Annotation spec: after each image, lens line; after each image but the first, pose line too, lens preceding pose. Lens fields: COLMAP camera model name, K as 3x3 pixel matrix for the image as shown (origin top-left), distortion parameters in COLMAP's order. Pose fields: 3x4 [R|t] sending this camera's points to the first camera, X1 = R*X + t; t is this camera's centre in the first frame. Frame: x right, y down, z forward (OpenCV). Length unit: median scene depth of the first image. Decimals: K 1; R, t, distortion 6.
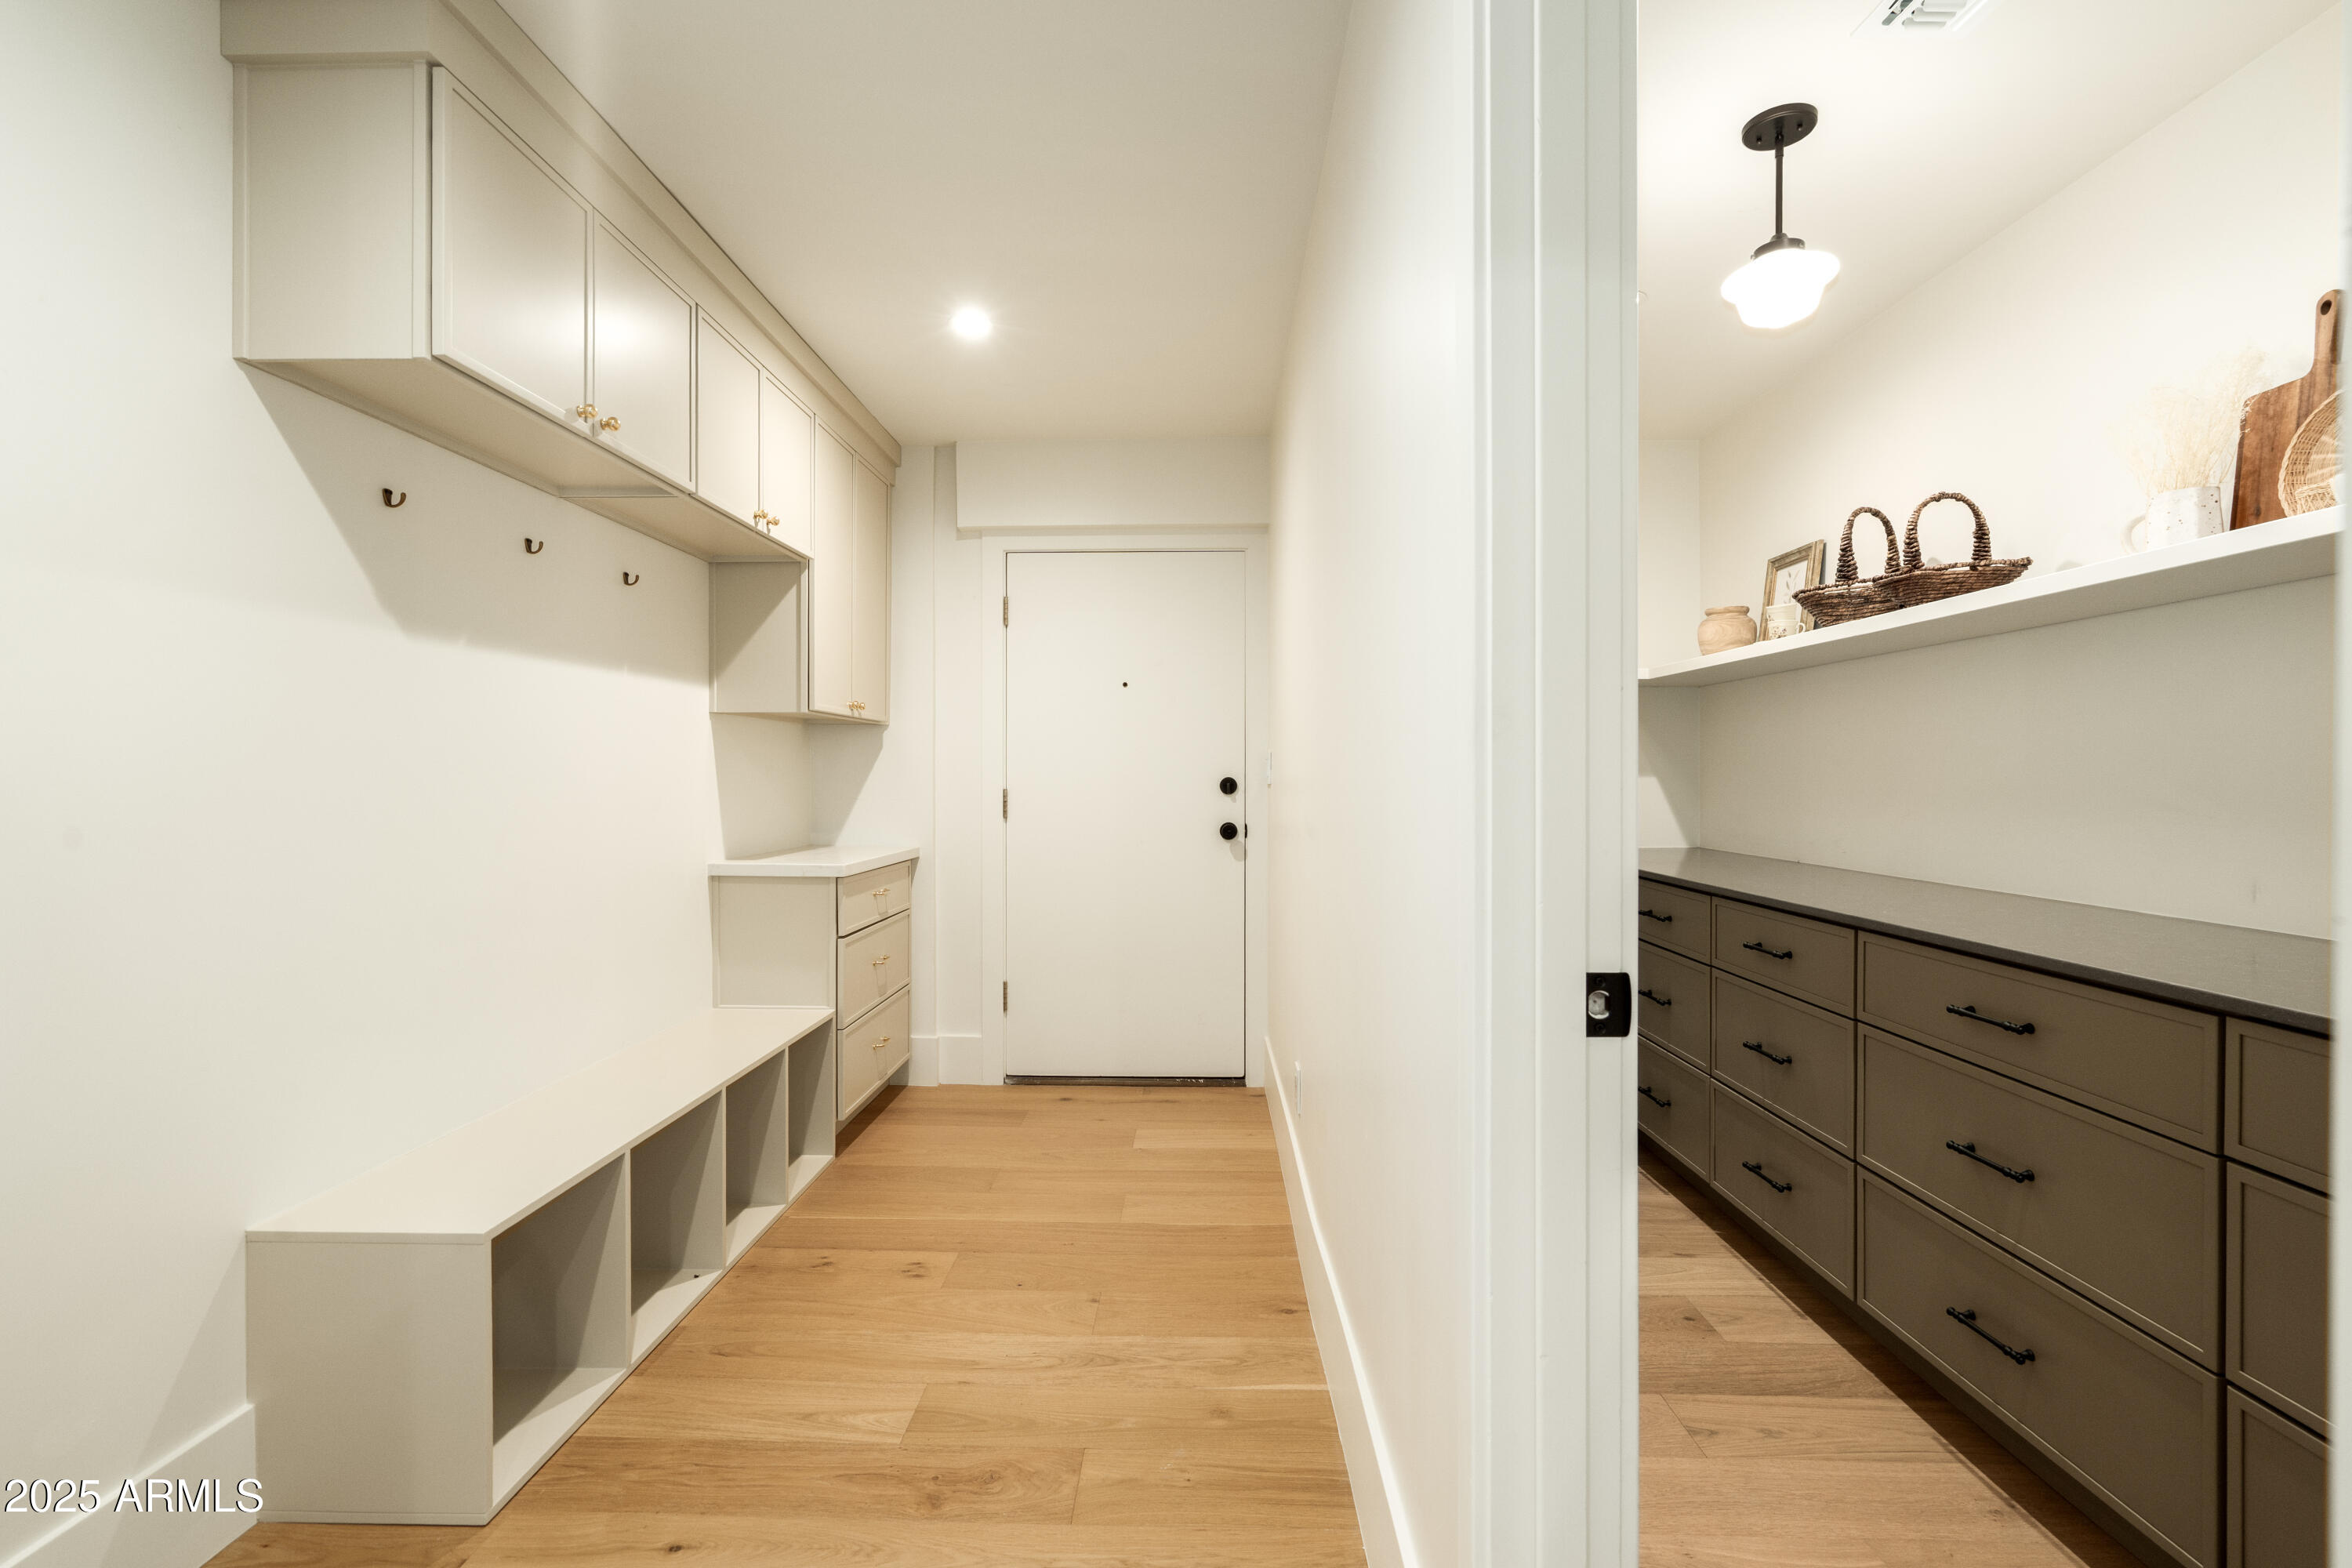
lens RADIAL K [[1068.6, 0, 1160.3], [0, 1068.6, 782.9], [0, 0, 1]] dist [0.001545, -0.001664]
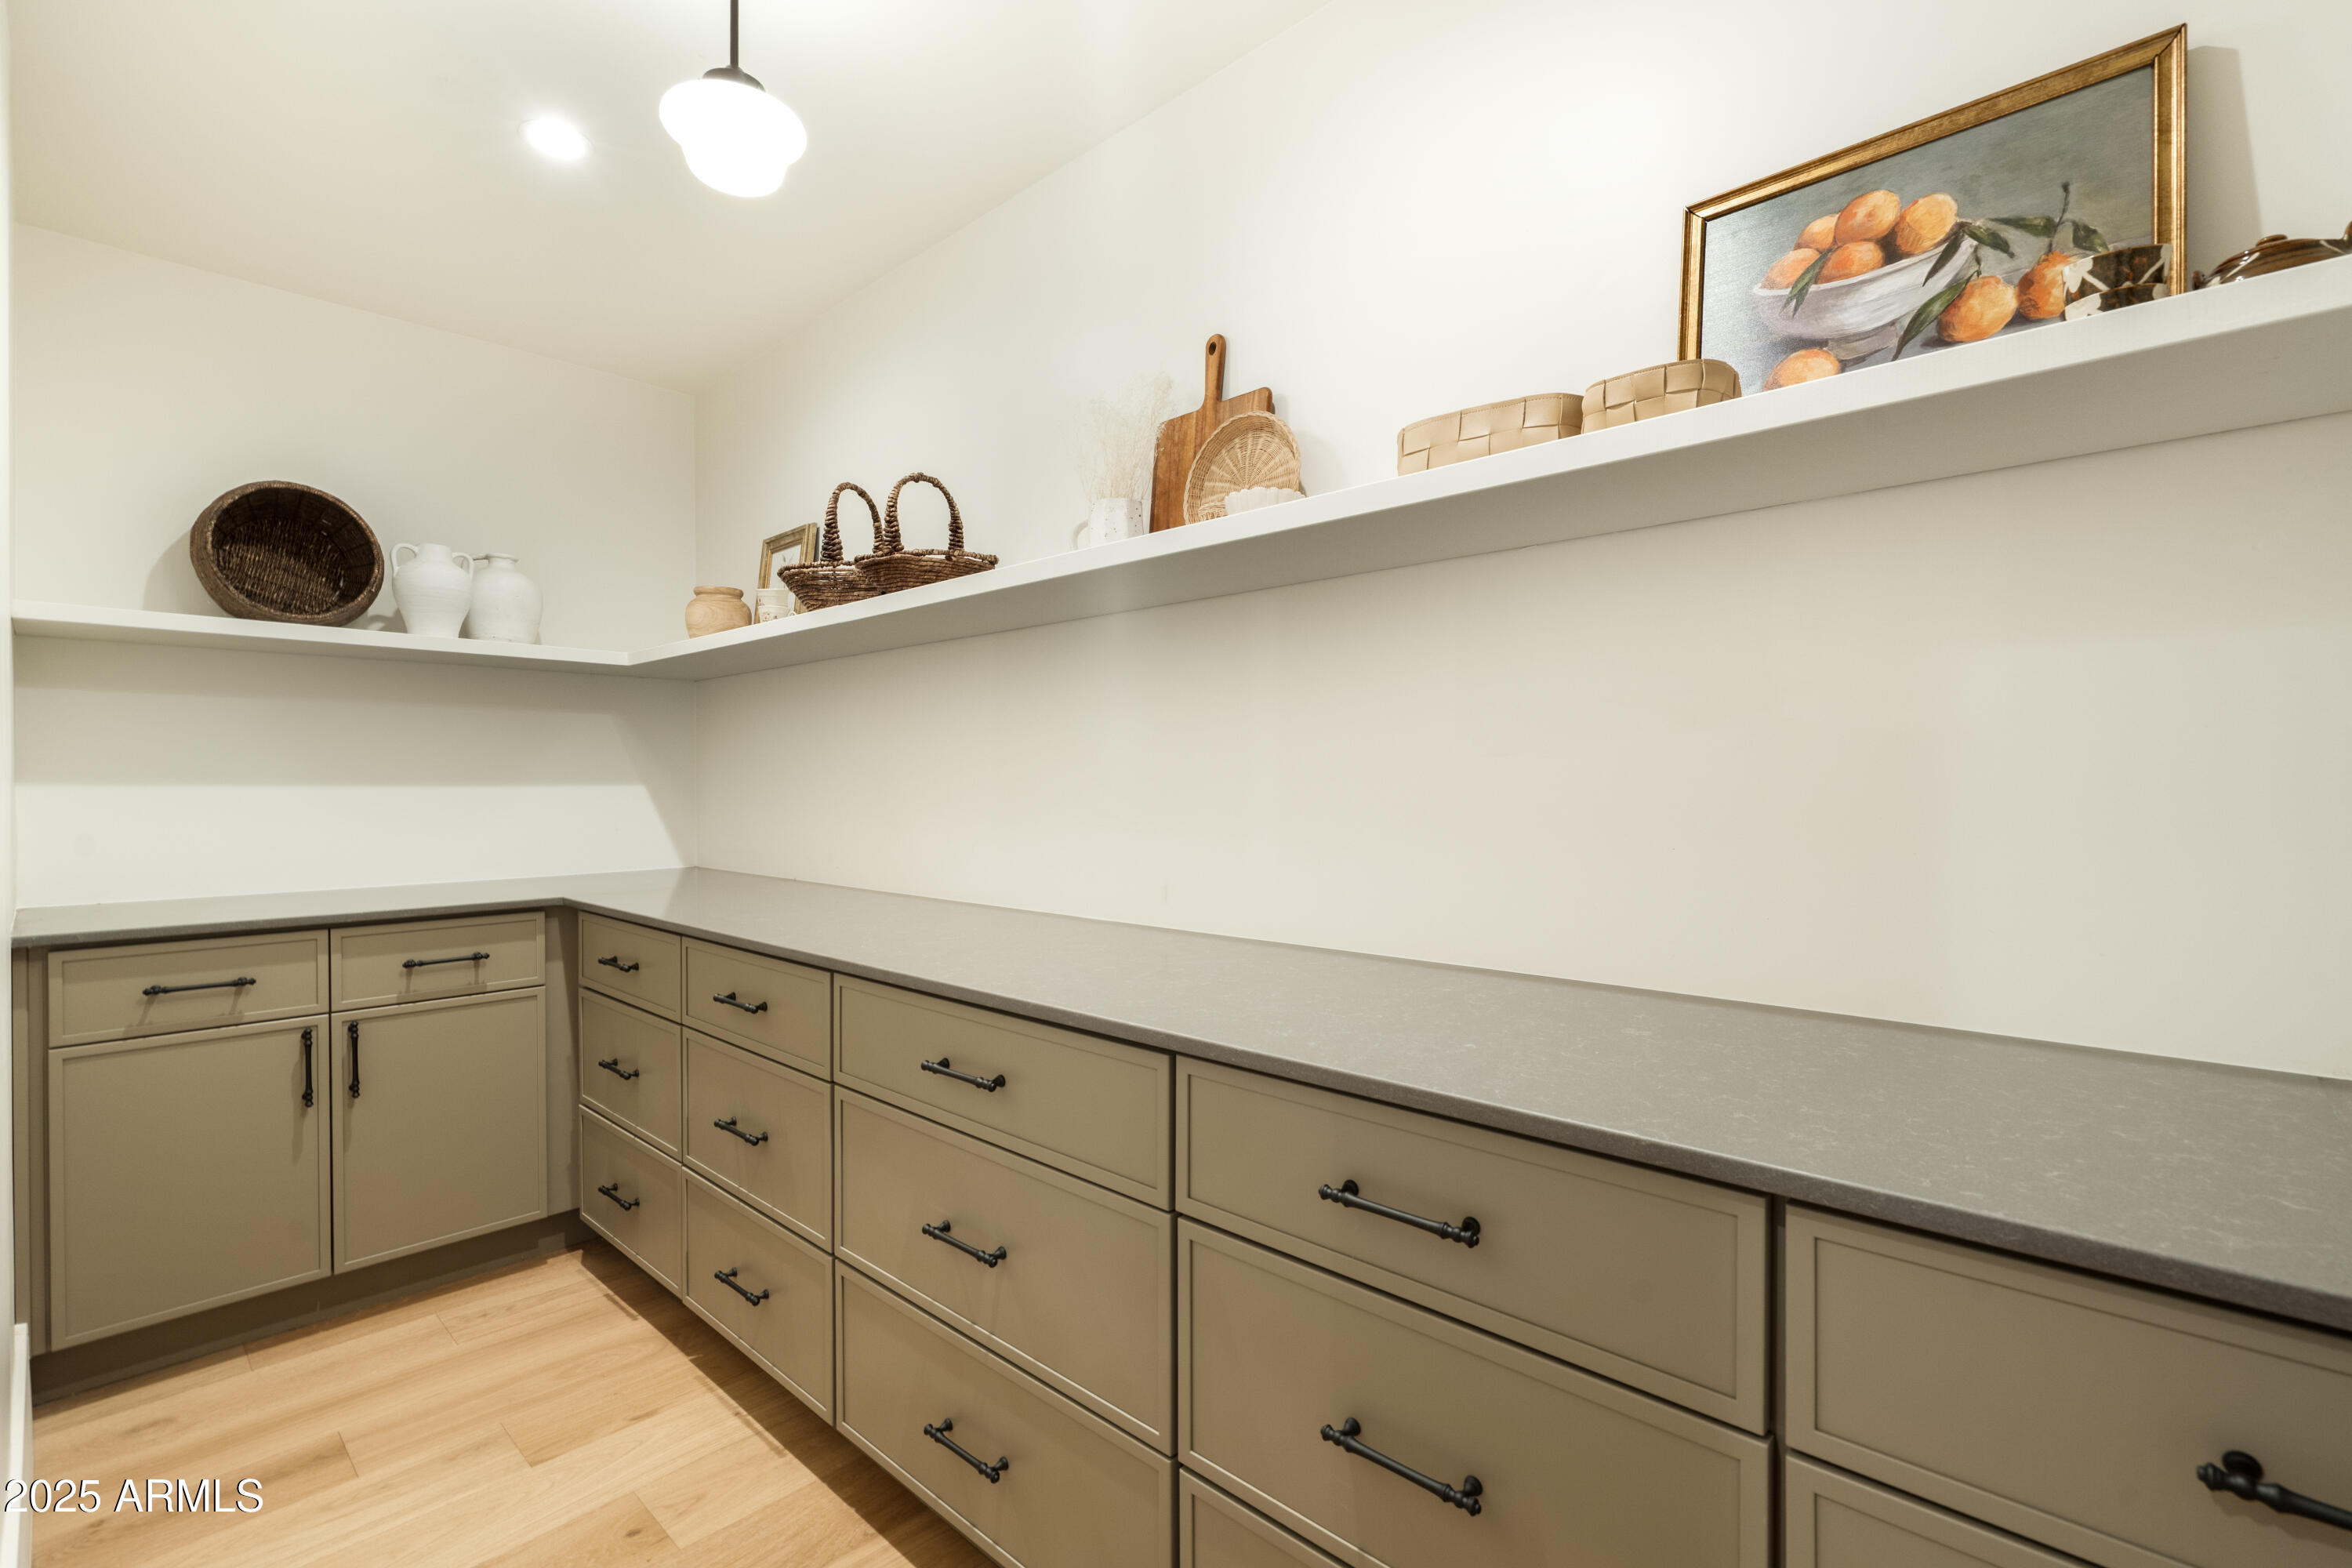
lens RADIAL K [[1068.6, 0, 1171.1], [0, 1068.6, 789.2], [0, 0, 1]] dist [0.001545, -0.001664]
pose [[0.663275, -0.003919, 0.748365, 0.208665], [0.005919, 0.999982, -0.000009, -0.000551], [-0.748352, 0.004435, 0.663287, 0.259849]]
